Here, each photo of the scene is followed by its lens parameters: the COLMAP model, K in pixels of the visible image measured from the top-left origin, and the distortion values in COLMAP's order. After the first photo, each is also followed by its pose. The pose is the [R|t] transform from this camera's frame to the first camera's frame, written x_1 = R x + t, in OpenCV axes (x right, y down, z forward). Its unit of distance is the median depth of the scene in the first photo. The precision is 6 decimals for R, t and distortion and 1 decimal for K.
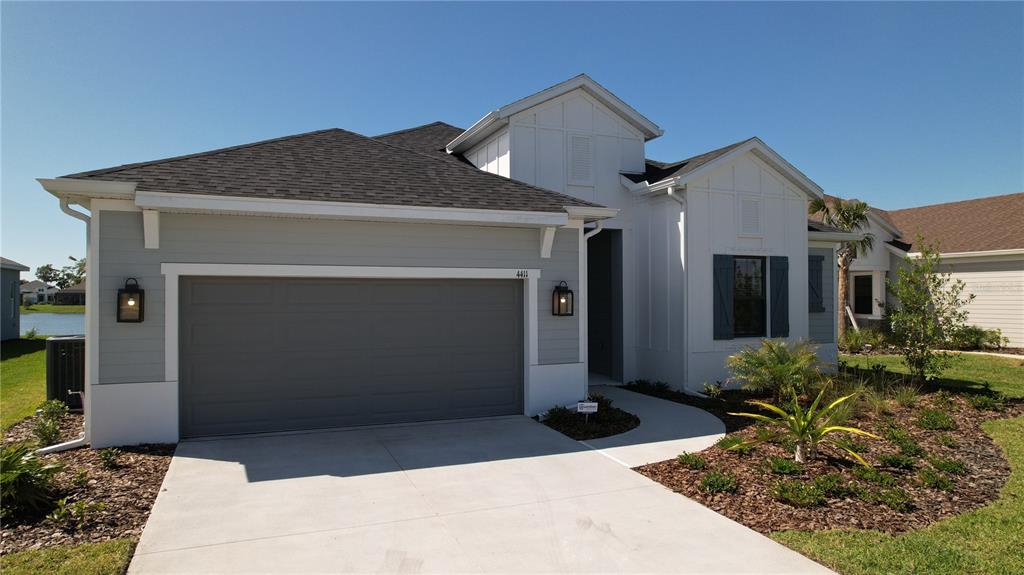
lens RADIAL K [[650.4, 0, 512.0], [0, 650.4, 287.5], [0, 0, 1]] dist [-0.032904, 0.000847]
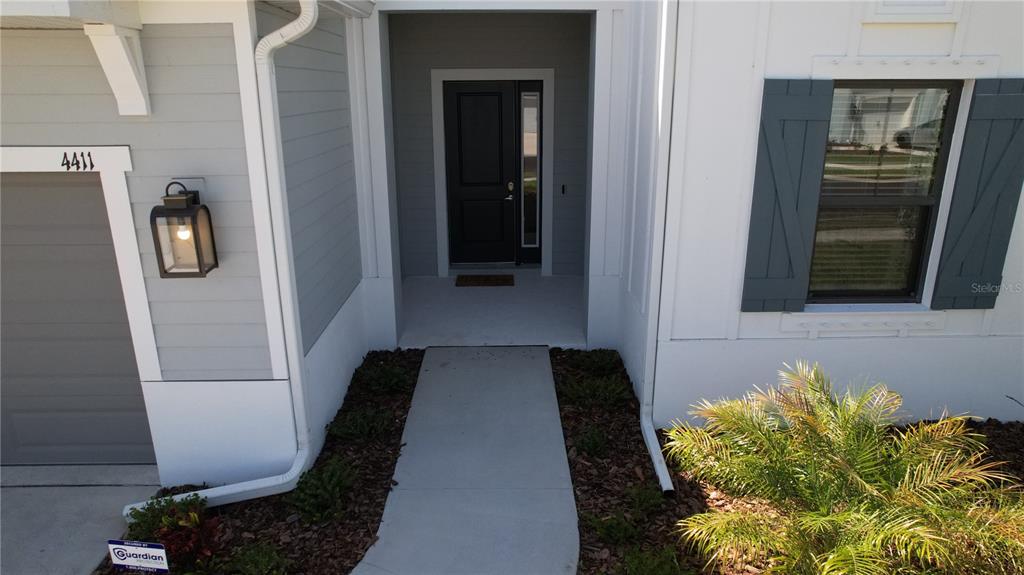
lens RADIAL K [[650.4, 0, 512.0], [0, 650.4, 287.5], [0, 0, 1]] dist [-0.032904, 0.000847]
pose [[0.927655, 0.106949, -0.357797, 0.384302], [0.006532, 0.953320, 0.301891, -0.059904], [0.373382, -0.282388, 0.883653, 0.732252]]
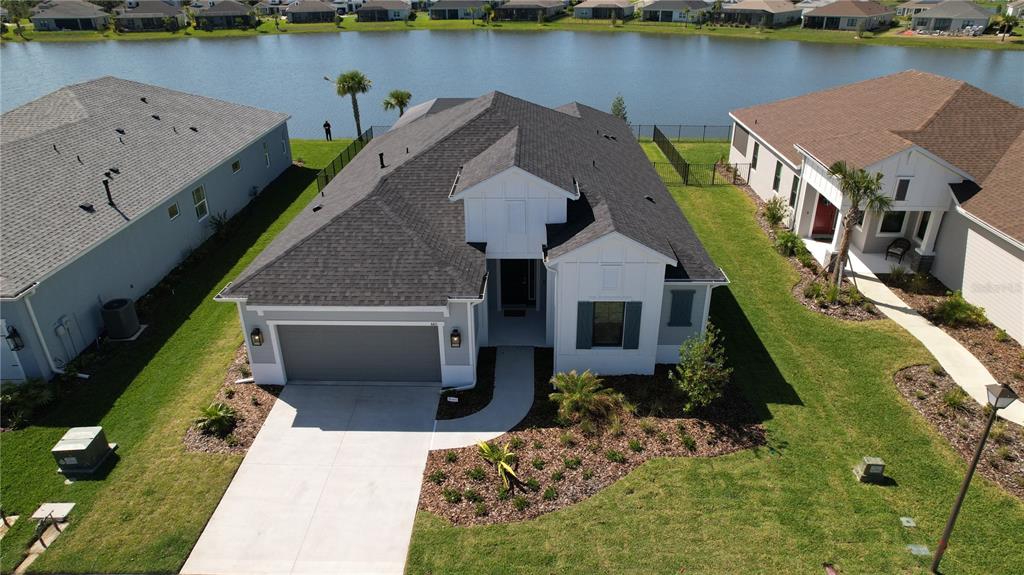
lens RADIAL K [[650.4, 0, 512.0], [0, 650.4, 287.5], [0, 0, 1]] dist [-0.032904, 0.000847]
pose [[0.911773, 0.175977, -0.371082, 0.889113], [0.011080, 0.892680, 0.450555, -0.948992], [0.410545, -0.414916, 0.811972, -0.391498]]
